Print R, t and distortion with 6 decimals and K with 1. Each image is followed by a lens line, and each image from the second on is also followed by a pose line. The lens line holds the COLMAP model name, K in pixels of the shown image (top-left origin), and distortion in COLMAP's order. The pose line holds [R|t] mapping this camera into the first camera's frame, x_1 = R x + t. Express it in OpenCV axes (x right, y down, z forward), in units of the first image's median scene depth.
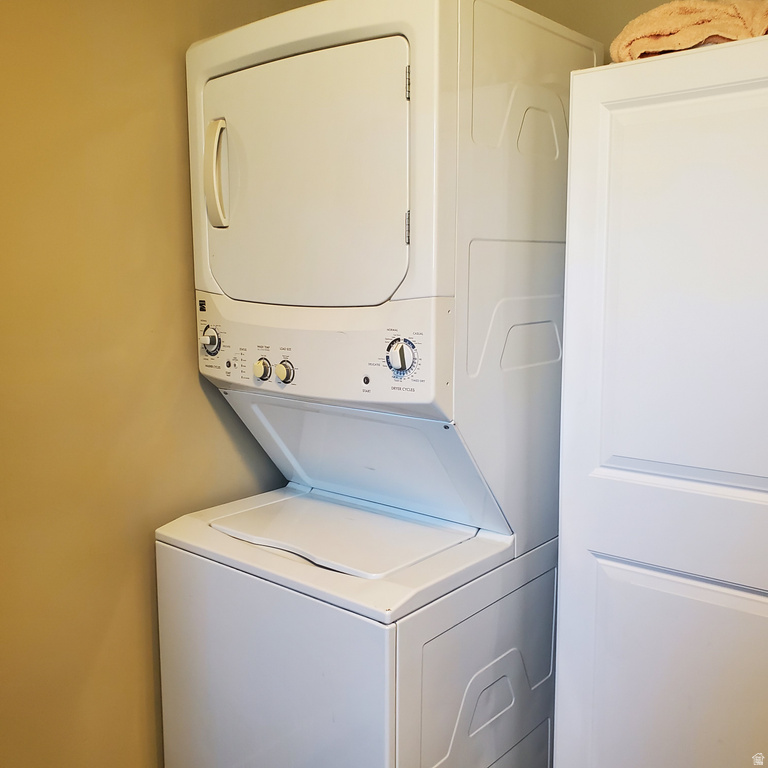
lens RADIAL K [[816.5, 0, 383.5], [0, 816.5, 376.8], [0, 0, 1]] dist [0.067456, 0.000000]
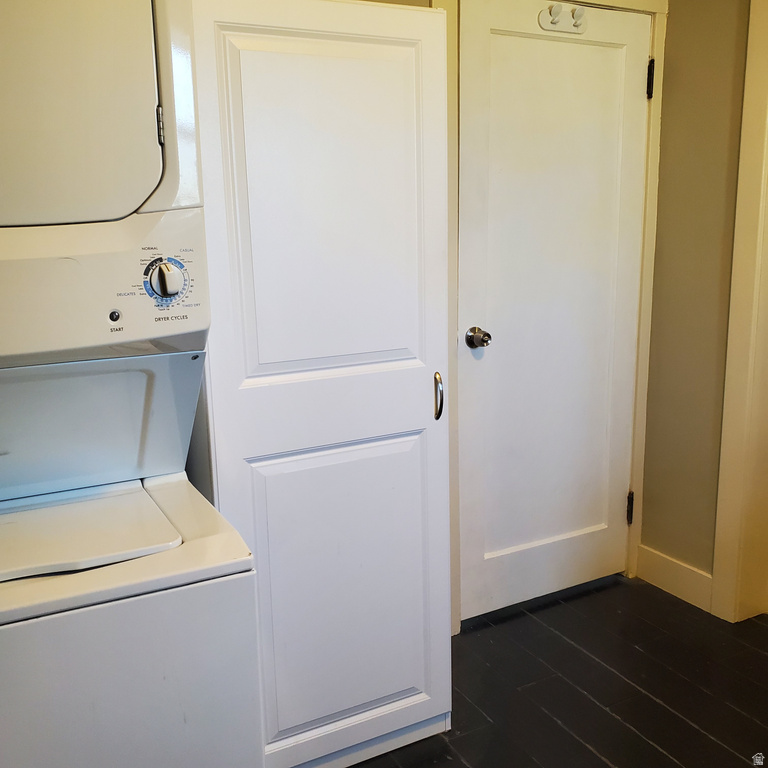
lens RADIAL K [[816.5, 0, 384.6], [0, 816.5, 390.6], [0, 0, 1]] dist [0.067456, 0.000000]
pose [[0.359888, -0.191565, 0.913117, -0.690742], [0.141757, 0.978559, 0.149423, -0.007373], [-0.922163, 0.075666, 0.379328, 0.471342]]
